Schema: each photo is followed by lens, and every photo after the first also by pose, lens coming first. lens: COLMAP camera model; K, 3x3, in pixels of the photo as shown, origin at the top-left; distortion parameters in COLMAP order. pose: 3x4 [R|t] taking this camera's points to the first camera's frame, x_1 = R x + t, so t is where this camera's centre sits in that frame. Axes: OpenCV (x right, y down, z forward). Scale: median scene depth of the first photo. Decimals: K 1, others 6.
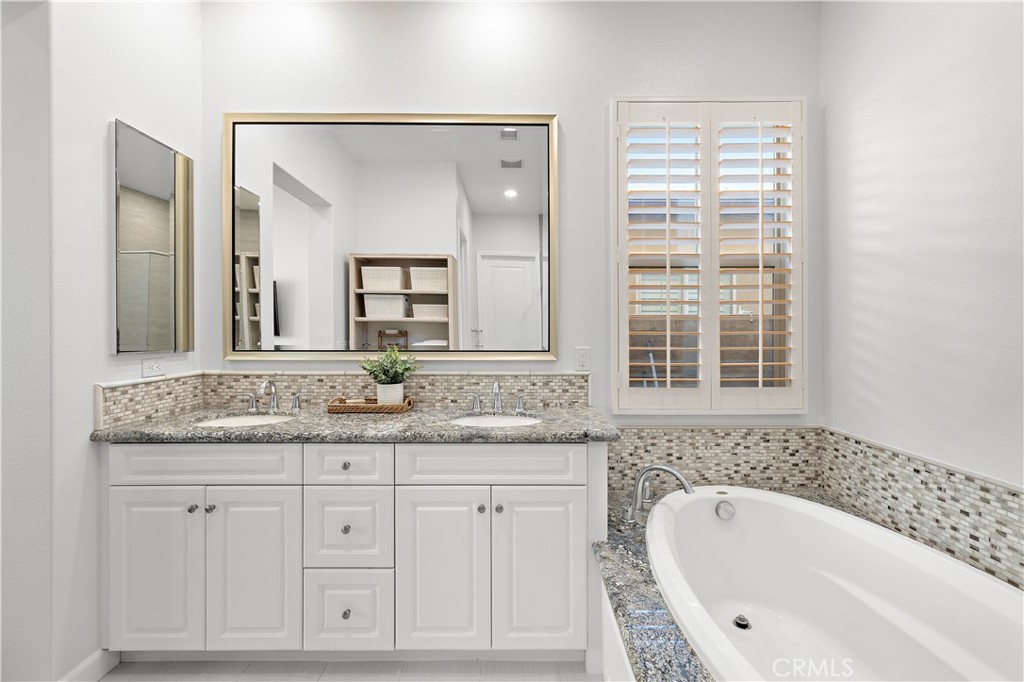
lens RADIAL K [[431.3, 0, 515.3], [0, 431.3, 333.4], [0, 0, 1]] dist [-0.000105, -0.000159]
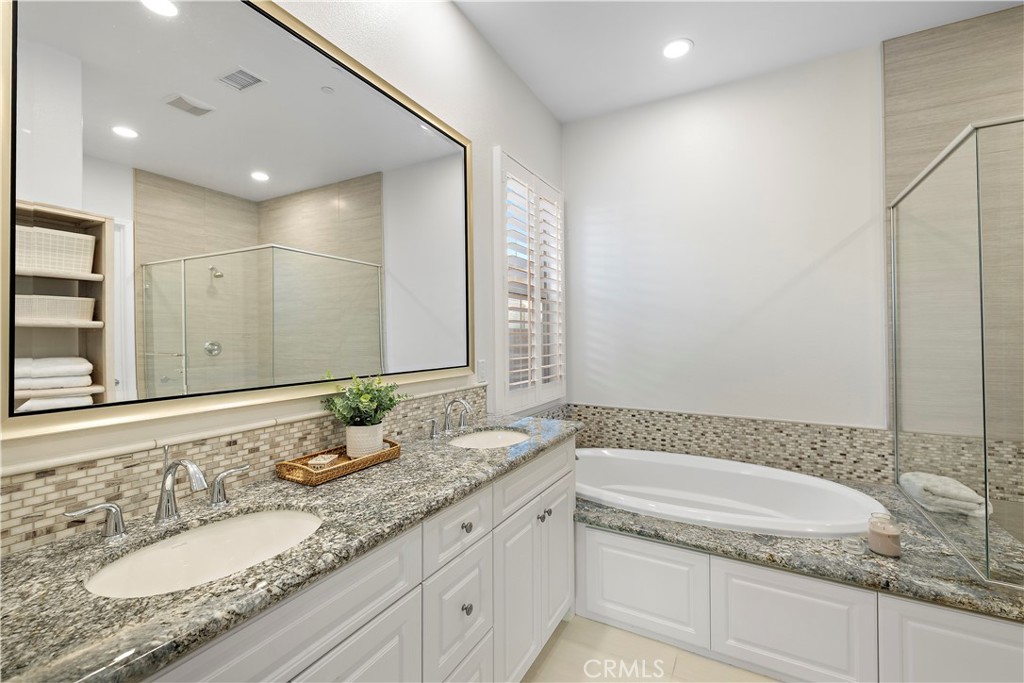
lens RADIAL K [[431.3, 0, 515.3], [0, 431.3, 333.9], [0, 0, 1]] dist [-0.000105, -0.000159]
pose [[0.483660, 0.002172, 0.875253, -0.866346], [0.005375, 0.999971, -0.005451, -0.032445], [-0.875239, 0.007341, 0.483635, 0.455503]]
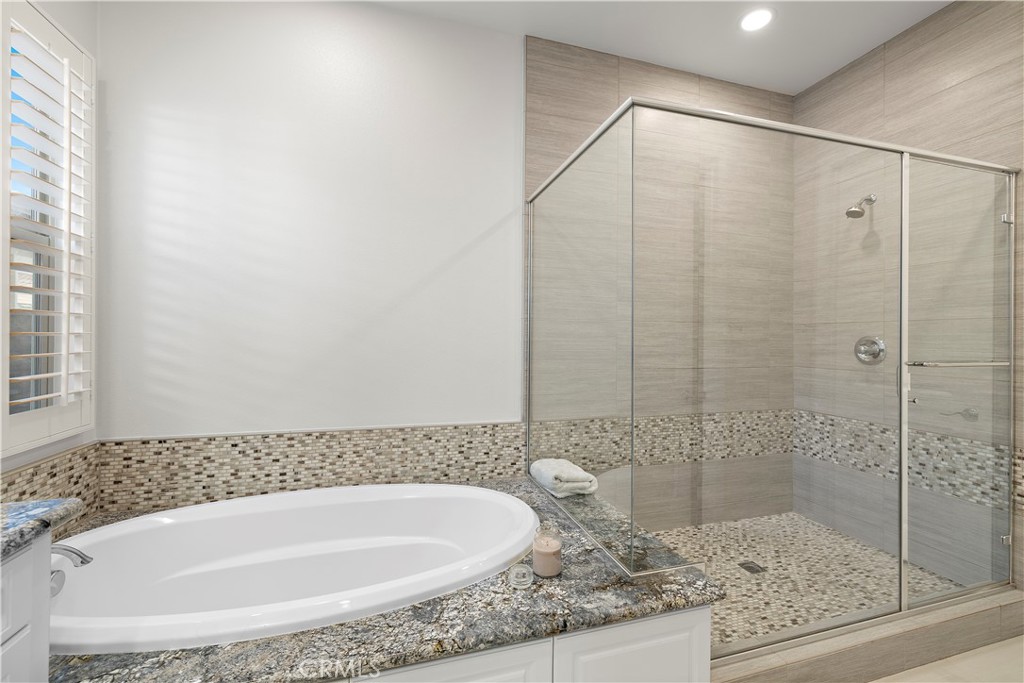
lens RADIAL K [[427.2, 0, 518.0], [0, 427.2, 333.2], [0, 0, 1]] dist [0.001512, 0.000500]
pose [[-0.296674, 0.009930, 0.954927, -0.437318], [-0.007339, 0.999893, -0.012677, 0.001643], [-0.954951, -0.010770, -0.296569, 0.502936]]
